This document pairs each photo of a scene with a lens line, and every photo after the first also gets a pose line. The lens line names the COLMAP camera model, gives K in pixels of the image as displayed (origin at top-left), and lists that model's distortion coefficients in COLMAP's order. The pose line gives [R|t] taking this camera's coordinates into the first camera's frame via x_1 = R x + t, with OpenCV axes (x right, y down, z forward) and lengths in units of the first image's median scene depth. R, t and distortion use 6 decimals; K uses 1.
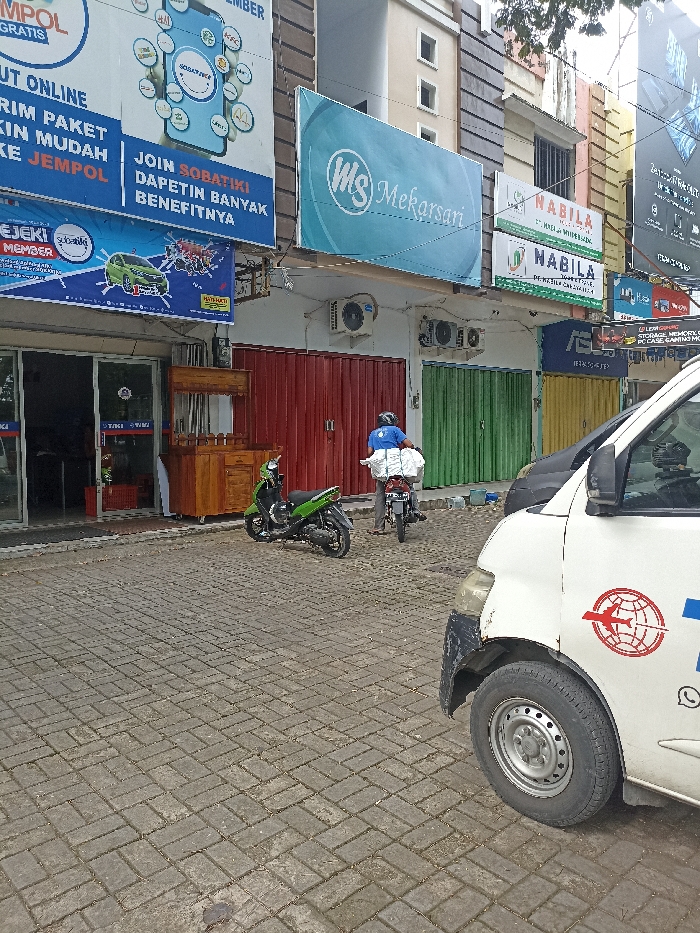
lens RADIAL K [[708.1, 0, 355.0], [0, 708.1, 460.9], [0, 0, 1]] dist [0.061711, -0.075654]
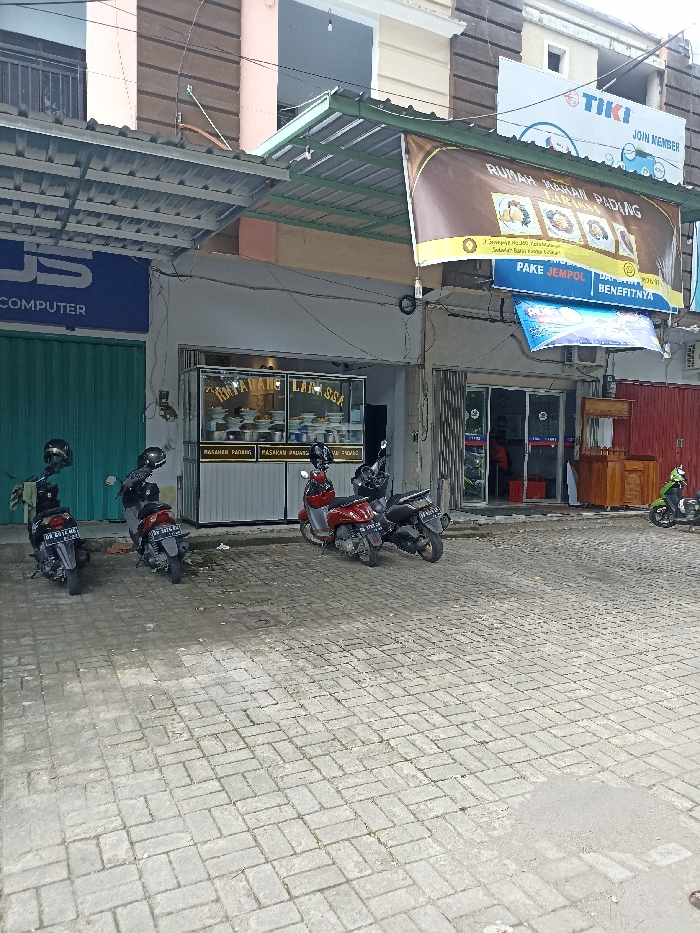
lens RADIAL K [[708.1, 0, 344.5], [0, 708.1, 463.0], [0, 0, 1]] dist [0.061711, -0.075654]
pose [[0.963056, 0.040457, -0.266245, -0.332938], [-0.042595, 0.999090, -0.002257, 0.017739], [0.265911, 0.013515, 0.963903, -0.471864]]
